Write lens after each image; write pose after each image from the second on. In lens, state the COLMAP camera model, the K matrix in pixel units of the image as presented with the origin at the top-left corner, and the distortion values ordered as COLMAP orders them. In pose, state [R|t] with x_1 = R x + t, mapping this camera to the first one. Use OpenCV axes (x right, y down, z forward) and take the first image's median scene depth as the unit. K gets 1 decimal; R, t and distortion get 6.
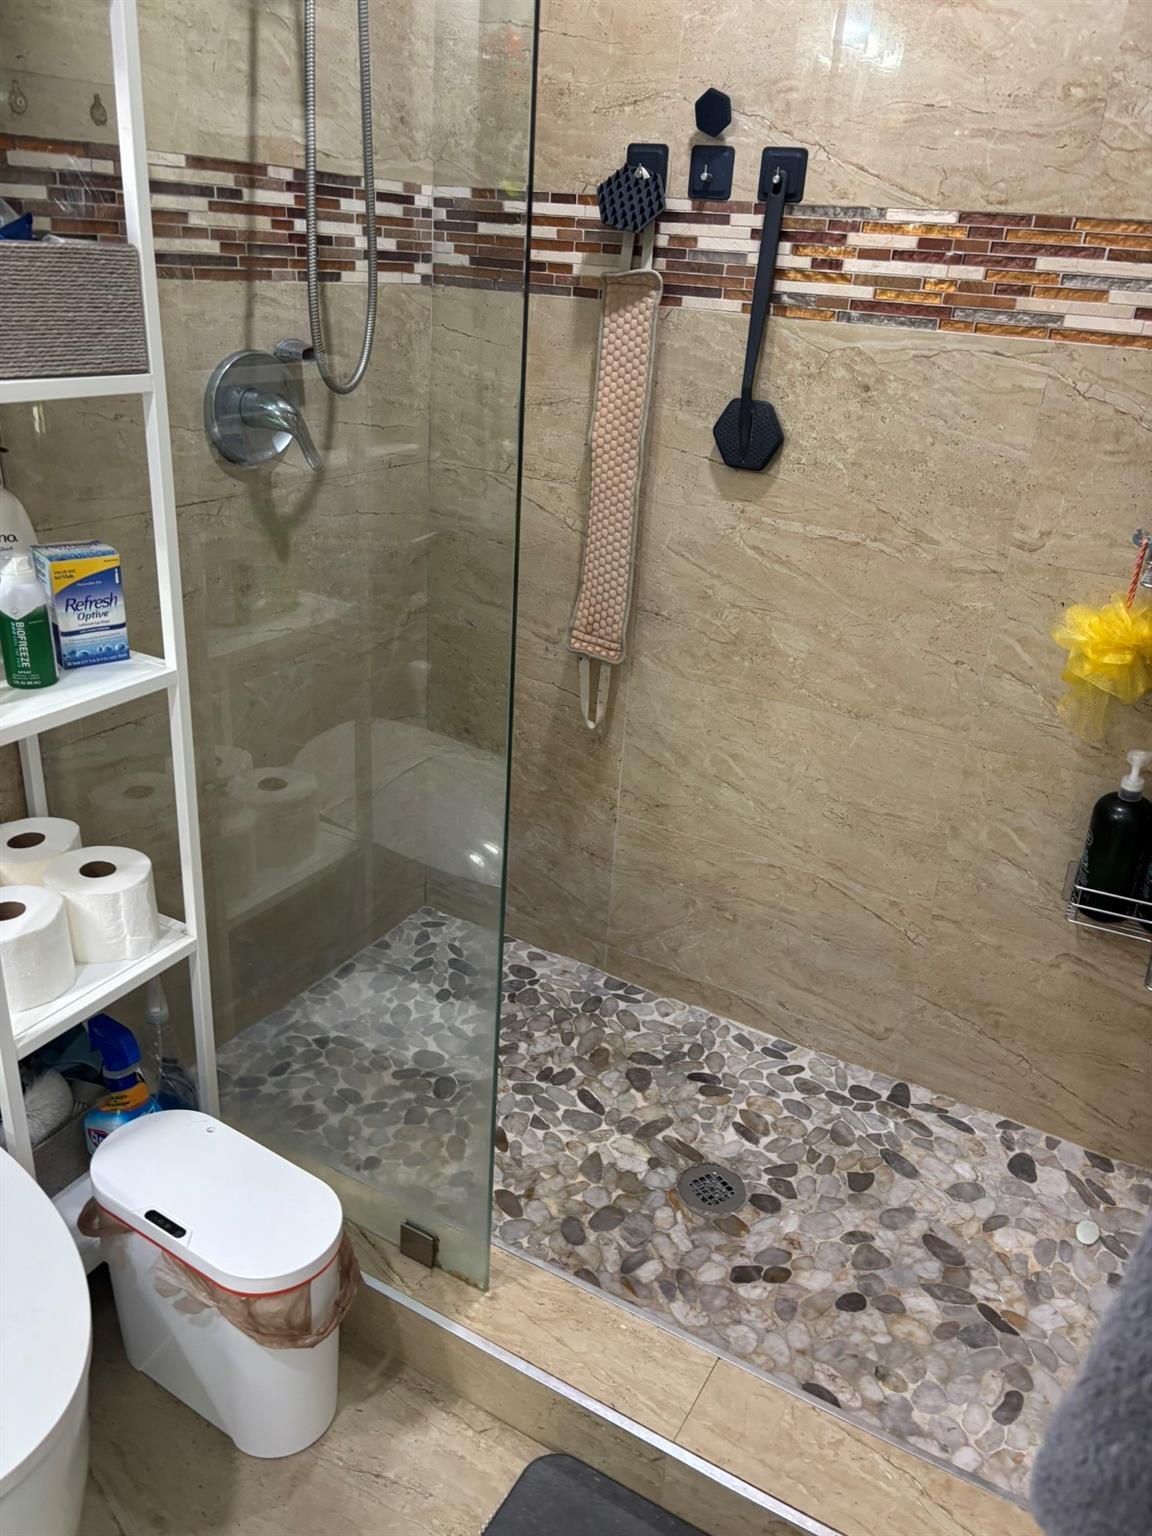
lens RADIAL K [[1159.7, 0, 570.1], [0, 1159.7, 772.7], [0, 0, 1]] dist [0.030660, -0.022725]
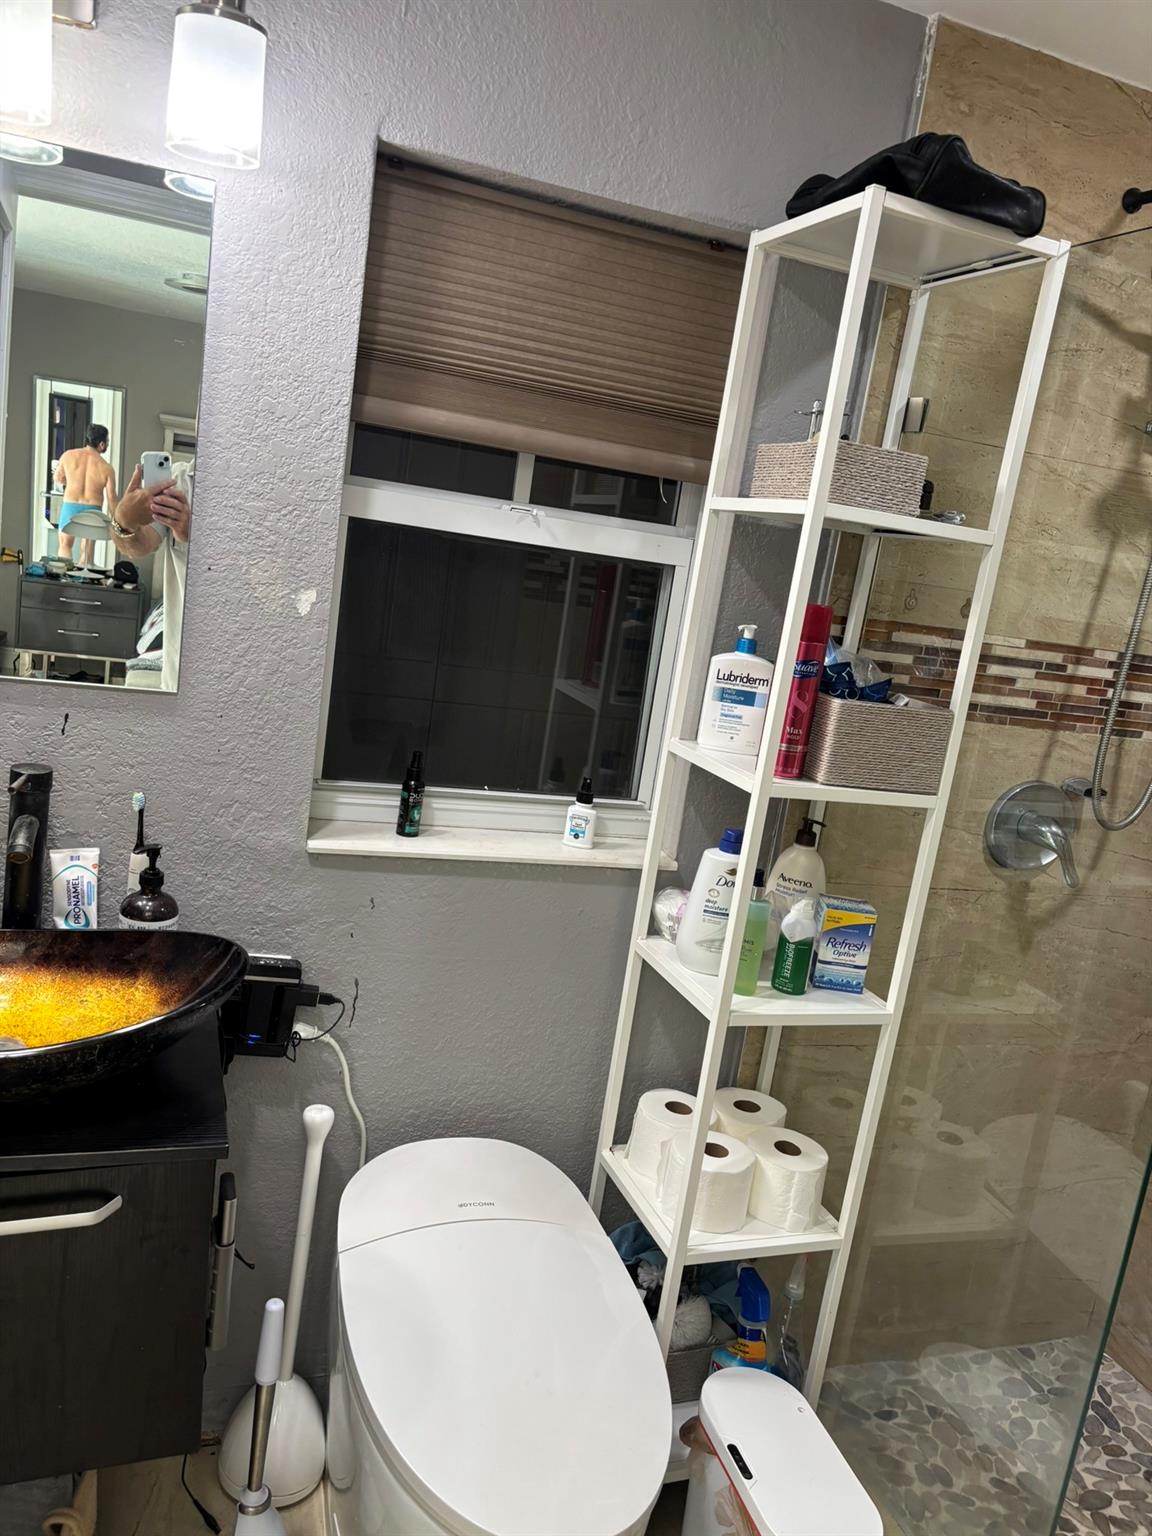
lens RADIAL K [[1159.7, 0, 571.6], [0, 1159.7, 774.9], [0, 0, 1]] dist [0.030660, -0.022725]
pose [[0.760411, 0.177004, -0.624856, 0.117227], [-0.355360, 0.918730, -0.172202, 0.012245], [0.543594, 0.352993, 0.761513, -0.198779]]
